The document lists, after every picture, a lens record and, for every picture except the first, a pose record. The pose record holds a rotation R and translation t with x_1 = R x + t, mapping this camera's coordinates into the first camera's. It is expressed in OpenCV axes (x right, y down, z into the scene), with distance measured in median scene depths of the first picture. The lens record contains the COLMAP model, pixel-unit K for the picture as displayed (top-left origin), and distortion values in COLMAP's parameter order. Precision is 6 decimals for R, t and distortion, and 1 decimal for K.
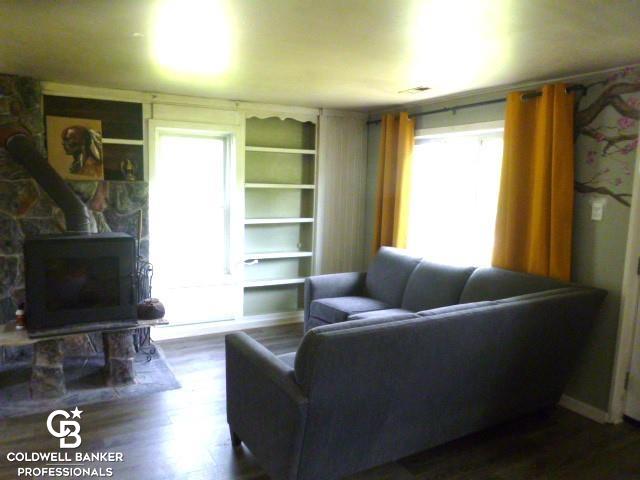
lens RADIAL K [[494.7, 0, 320.8], [0, 494.7, 239.8], [0, 0, 1]] dist [-0.028986, 0.003623]
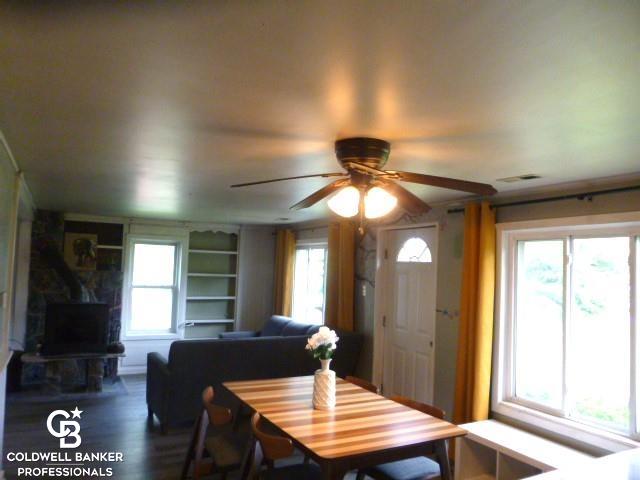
lens RADIAL K [[494.7, 0, 319.7], [0, 494.7, 237.2], [0, 0, 1]] dist [-0.028986, 0.003623]
pose [[0.999857, 0.006259, -0.015718, 0.330358], [-0.009005, 0.983399, -0.181234, 0.060583], [0.014323, 0.181350, 0.983314, -0.623153]]
